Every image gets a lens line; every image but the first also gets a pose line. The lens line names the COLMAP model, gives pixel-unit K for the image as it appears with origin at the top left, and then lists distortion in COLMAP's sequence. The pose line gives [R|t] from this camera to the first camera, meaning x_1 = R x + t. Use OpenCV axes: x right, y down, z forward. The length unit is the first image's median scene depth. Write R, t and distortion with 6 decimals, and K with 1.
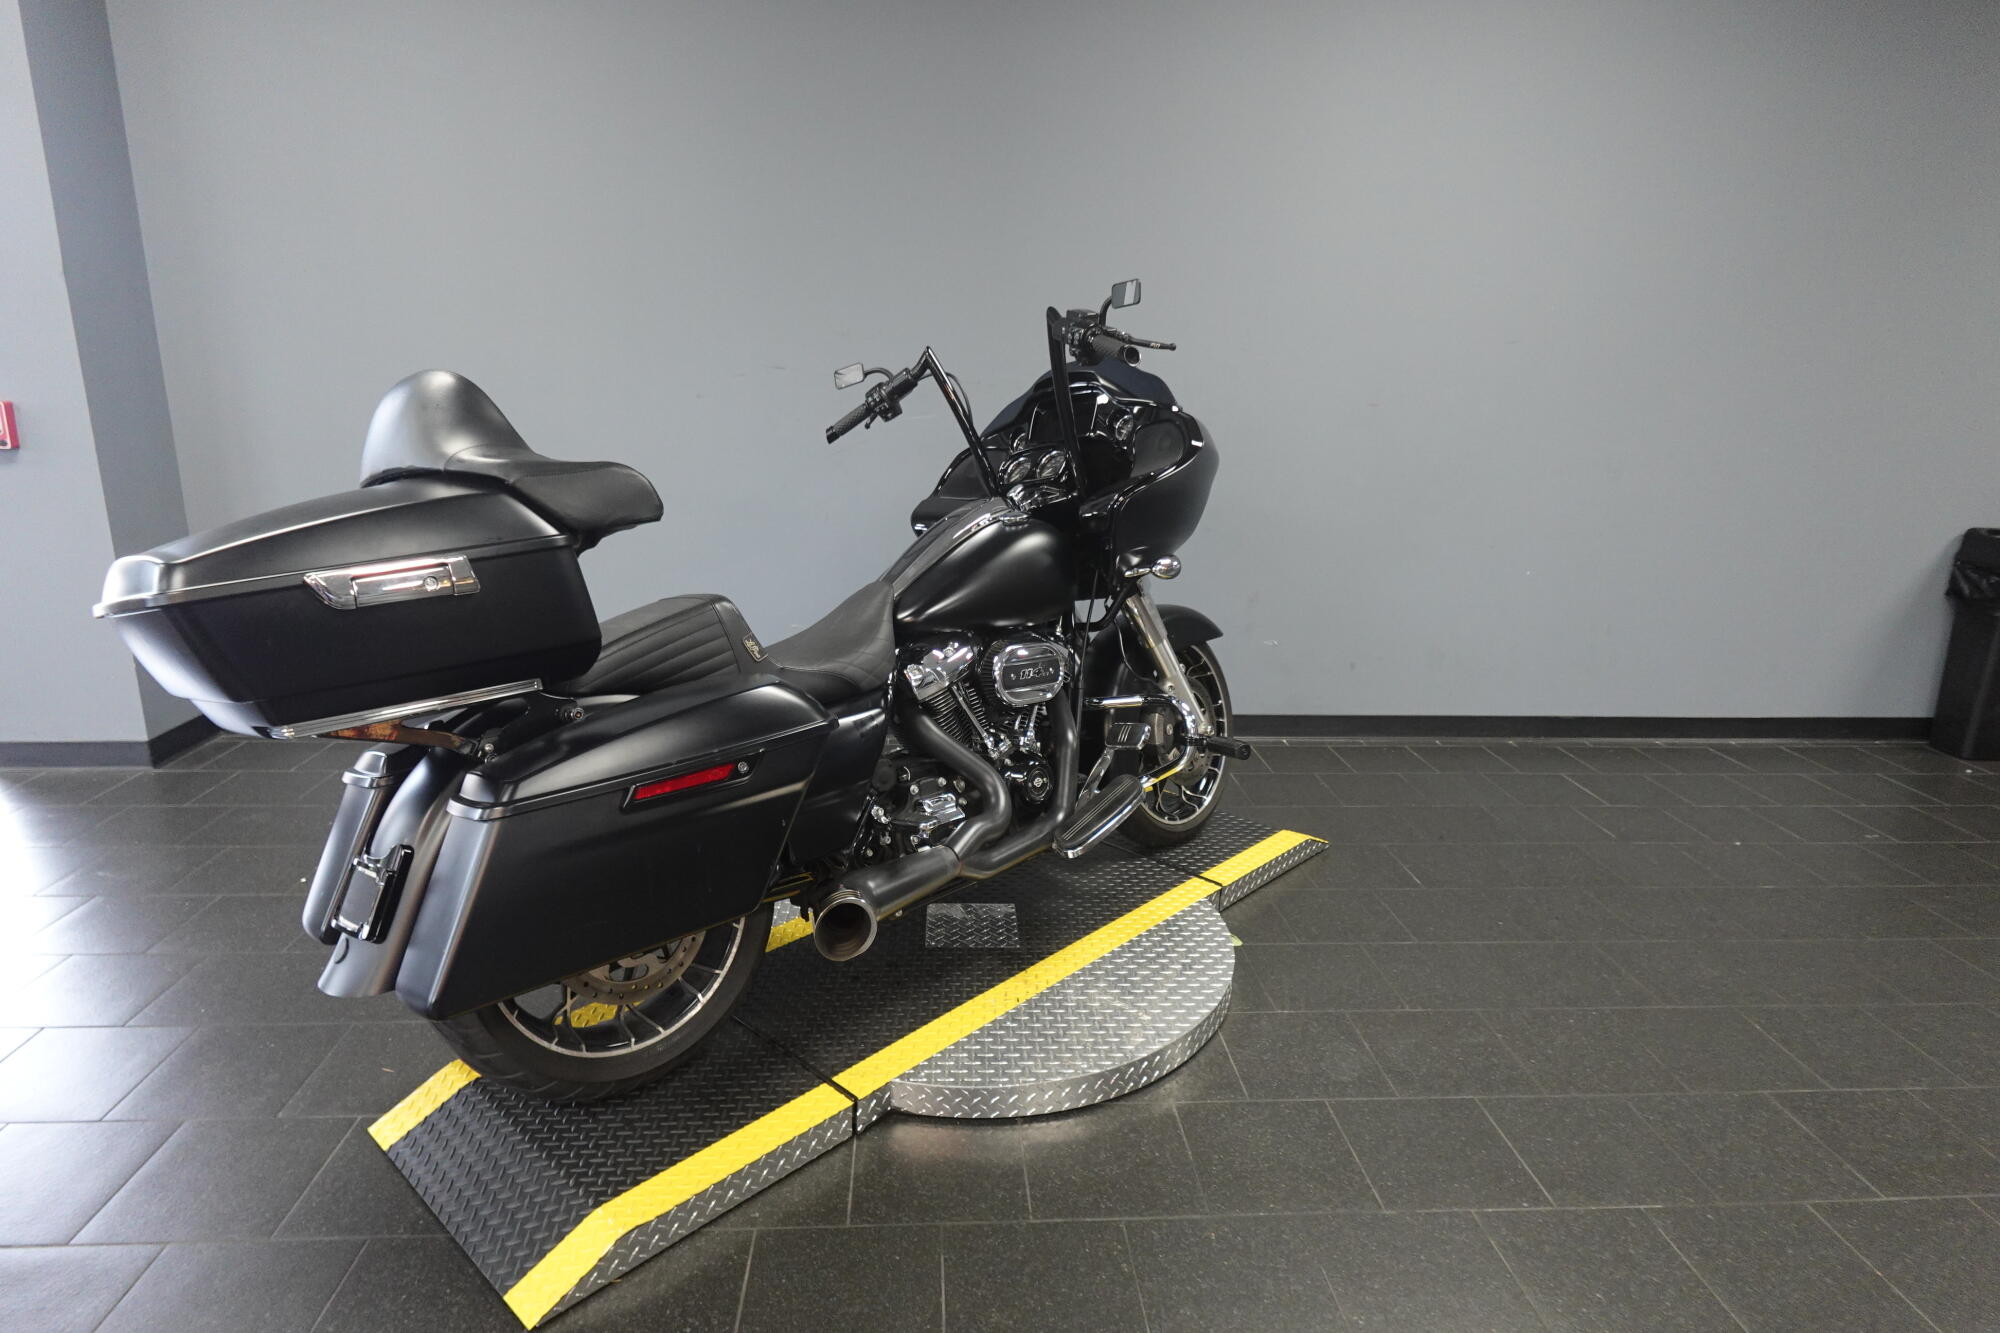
lens RADIAL K [[1153.9, 0, 1000.2], [0, 1153.9, 663.2], [0, 0, 1]] dist [-0.003811, -0.001500]
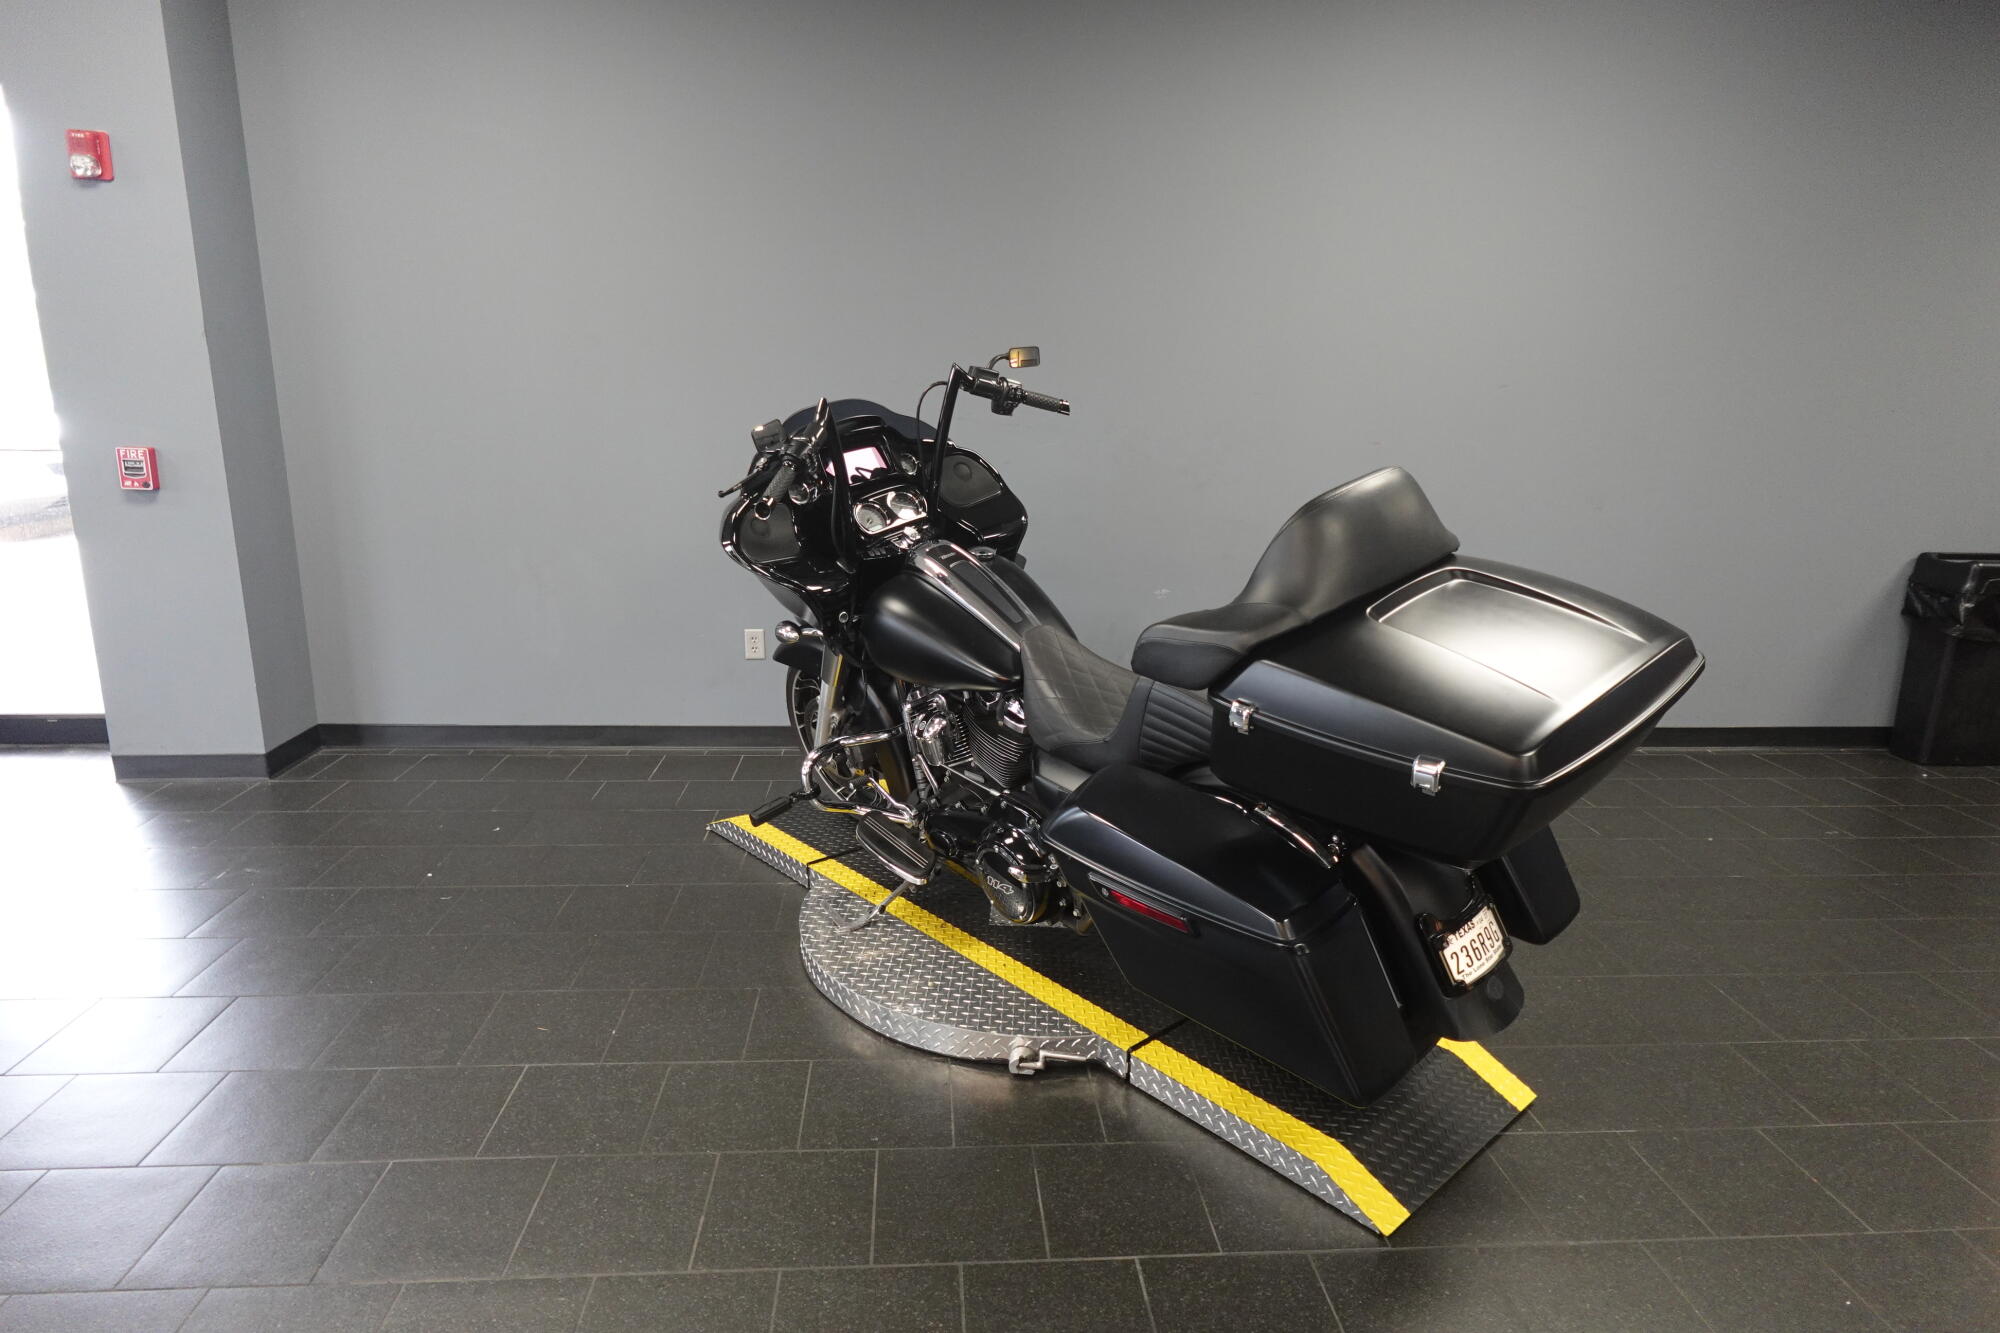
lens RADIAL K [[1154.4, 0, 1000.0], [0, 1154.4, 666.5], [0, 0, 1]] dist [-0.004446, -0.000553]
pose [[0.999984, -0.004313, 0.003762, -0.056713], [0.004372, 0.999863, -0.015959, 0.006389], [-0.003692, 0.015976, 0.999866, -0.132818]]
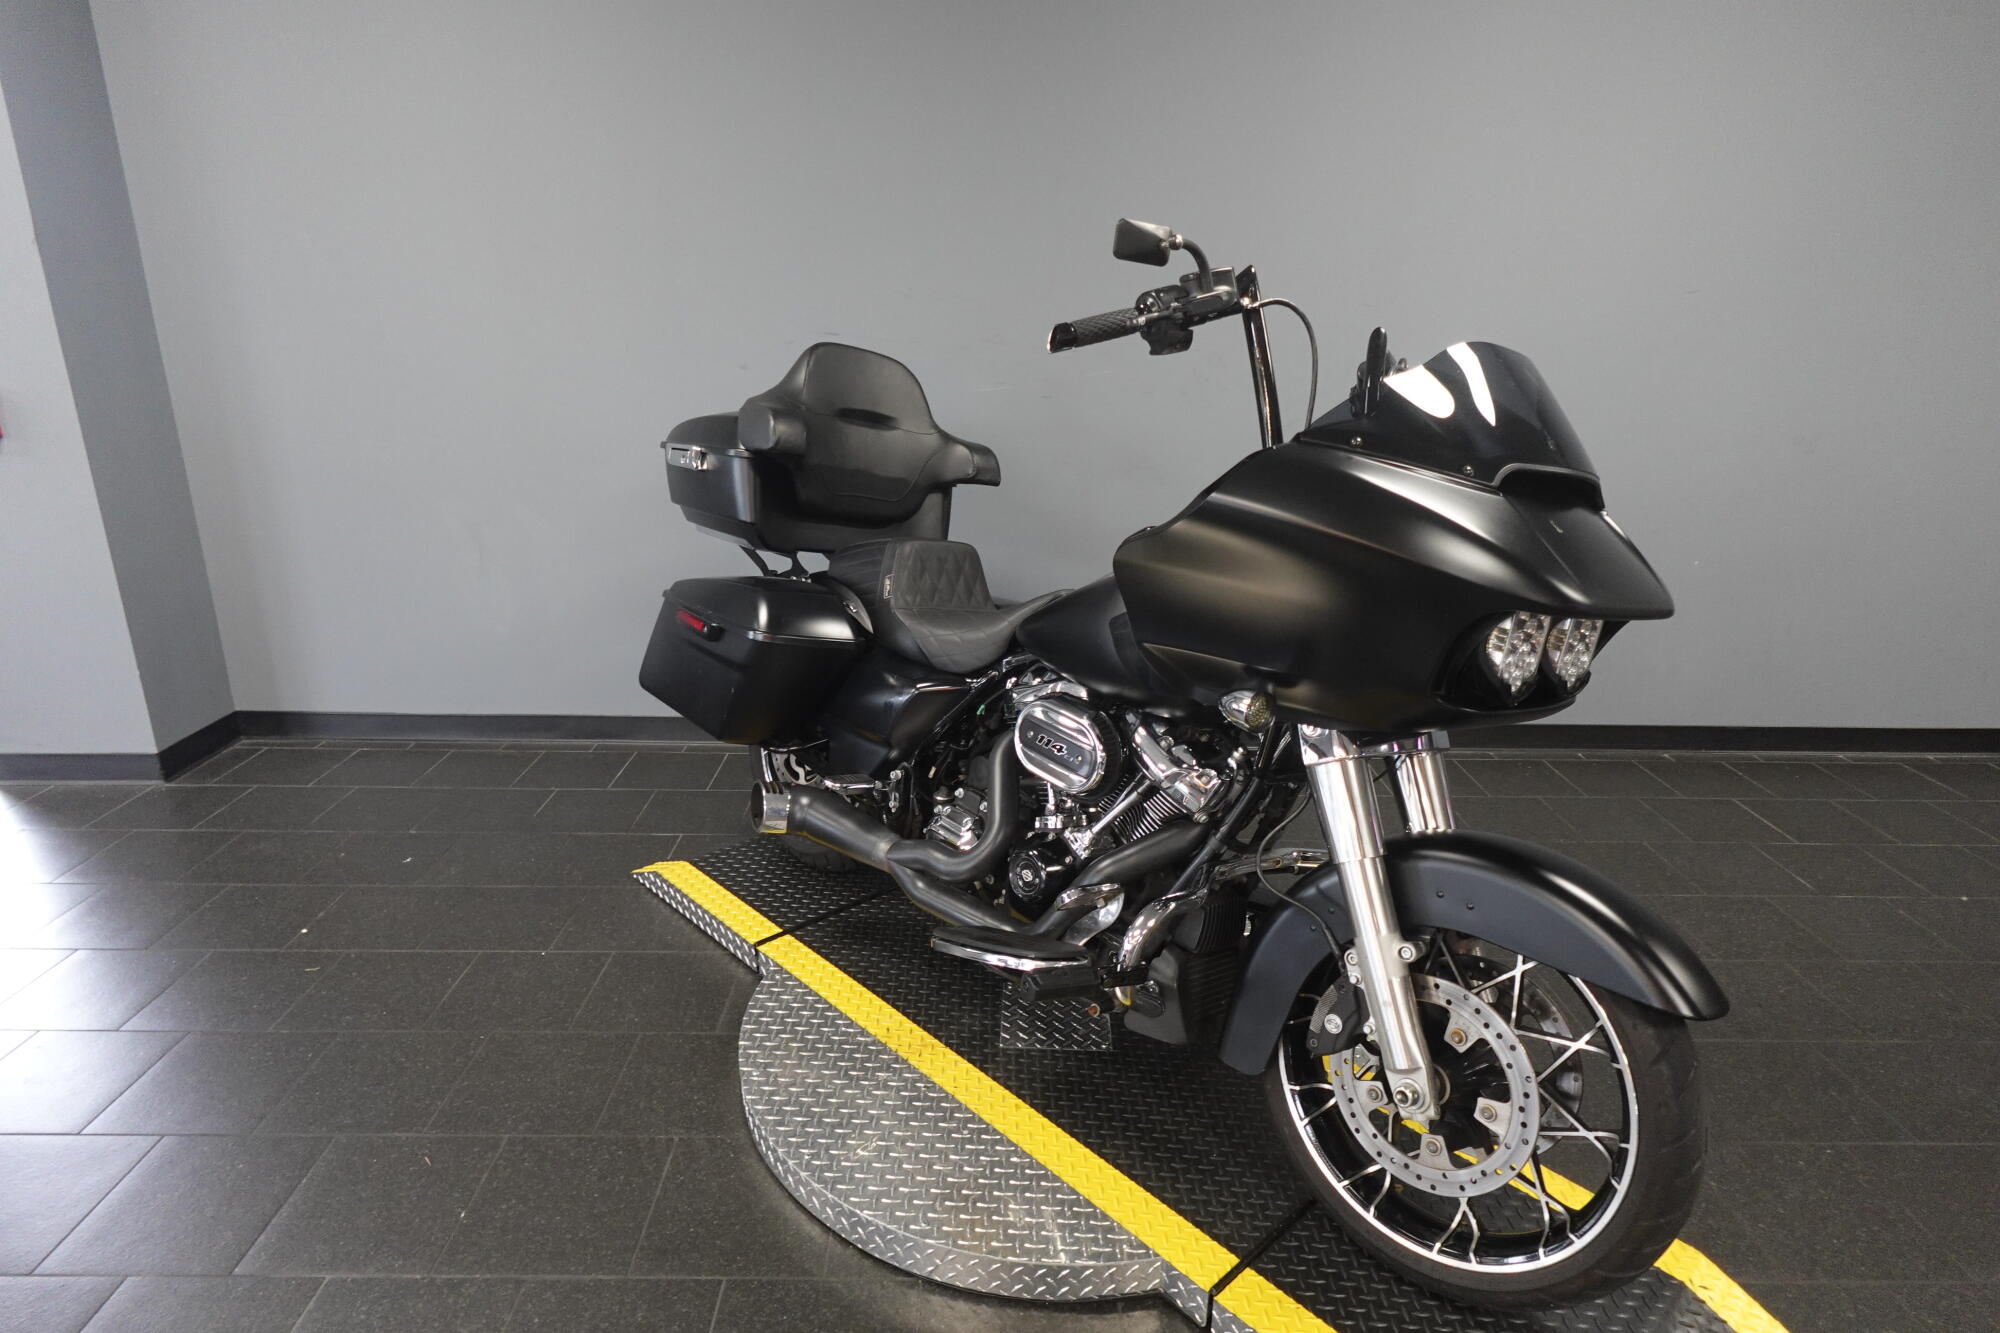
lens RADIAL K [[1150.8, 0, 997.0], [0, 1150.8, 669.2], [0, 0, 1]] dist [-0.001598, -0.001308]
pose [[0.998192, 0.005364, -0.059865, -0.017447], [-0.001973, 0.998398, 0.056555, -0.069344], [0.060073, -0.056335, 0.996603, 0.162892]]
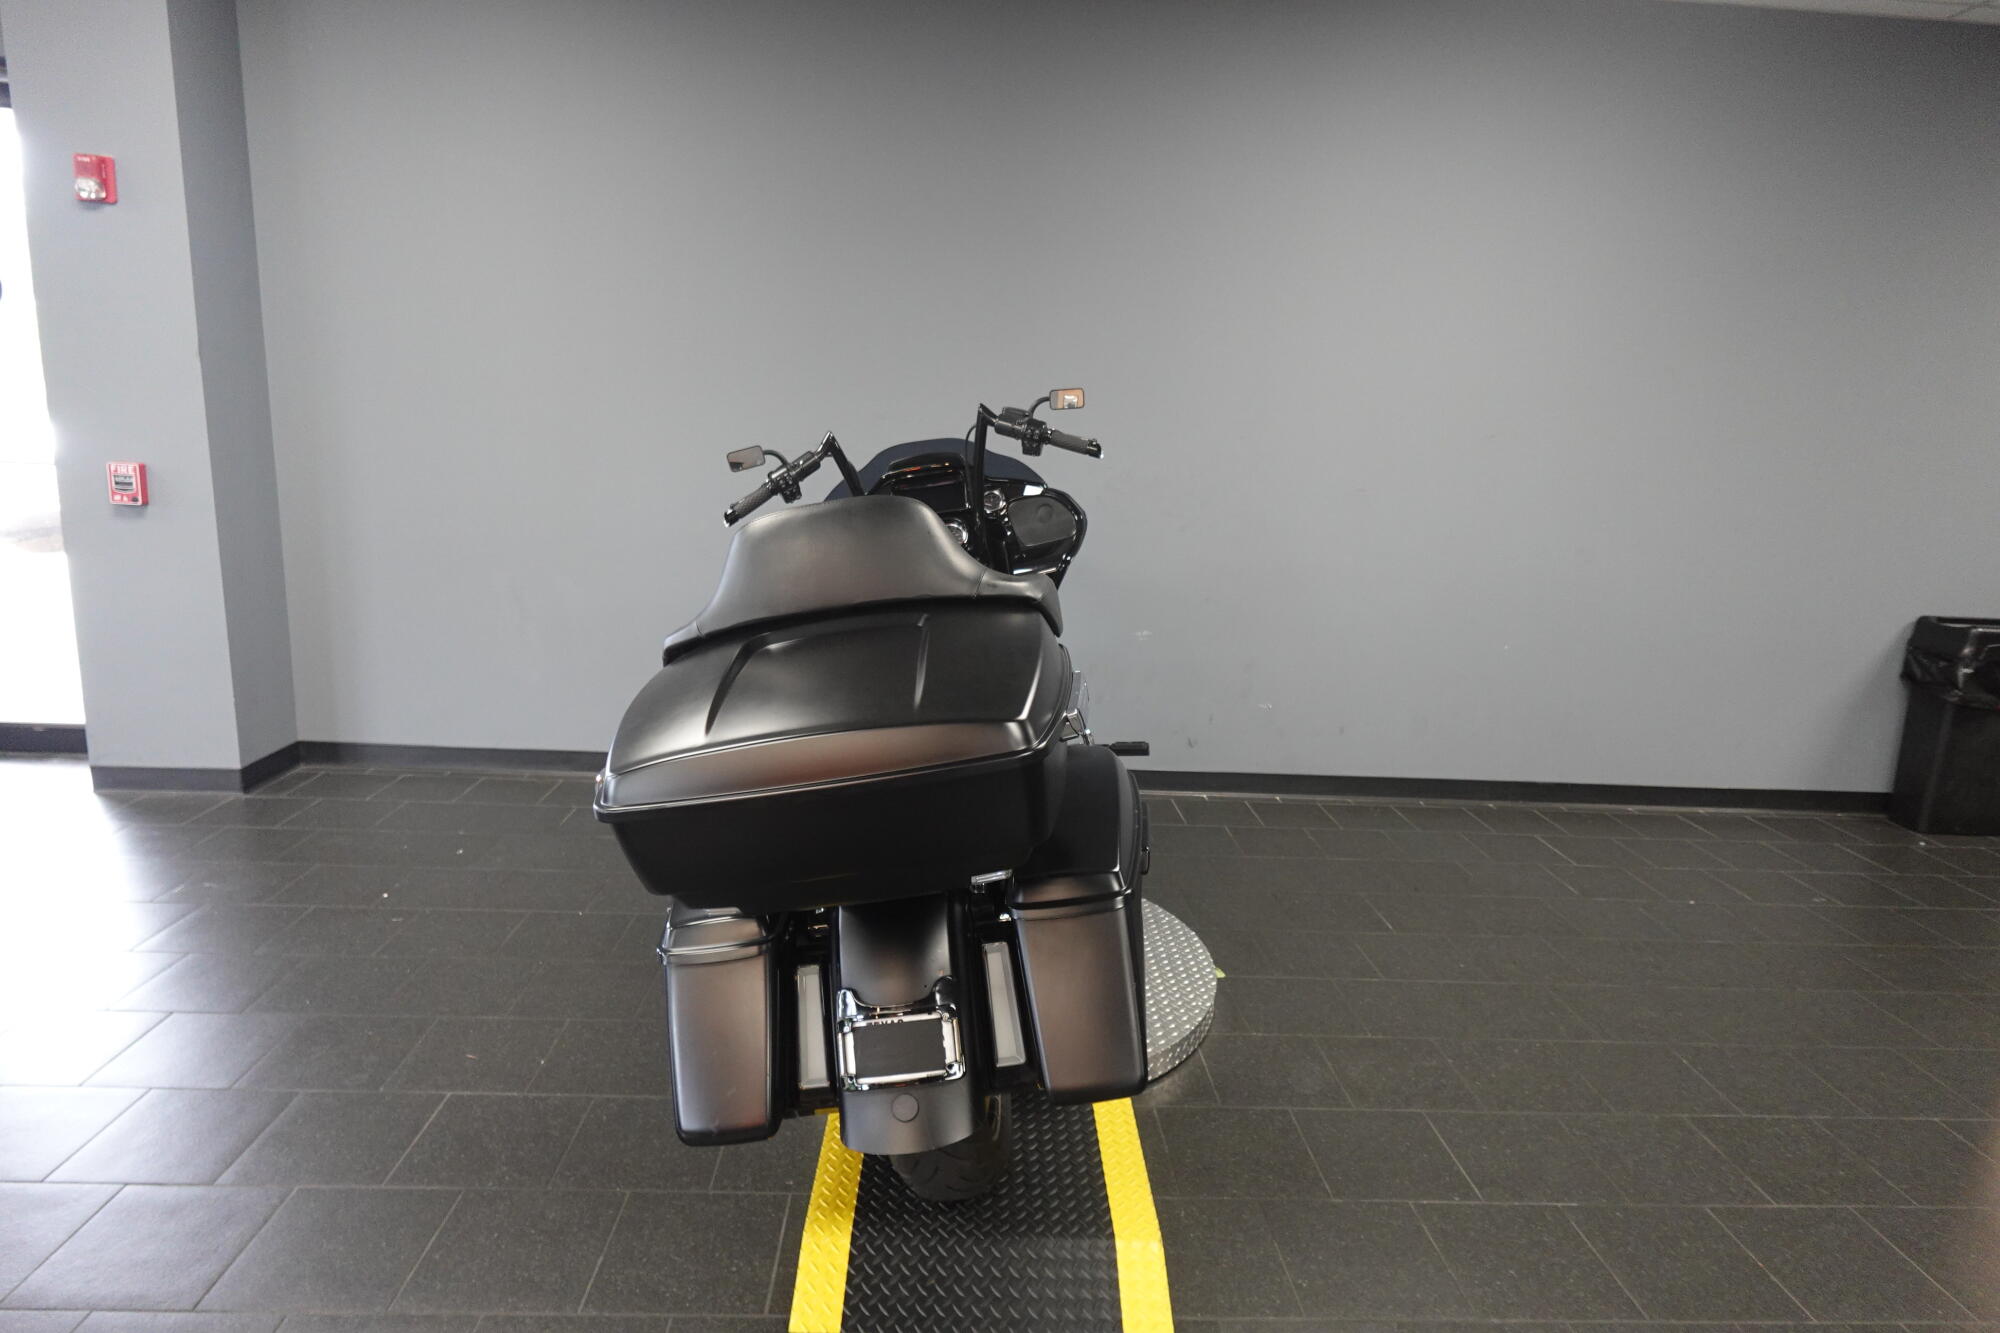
lens RADIAL K [[1153.9, 0, 1000.2], [0, 1153.9, 663.2], [0, 0, 1]] dist [-0.003811, -0.001500]
pose [[0.999545, 0.024994, -0.016892, 0.004754], [-0.025822, 0.998380, -0.050709, 0.004739], [0.015598, 0.051122, 0.998571, -0.125010]]
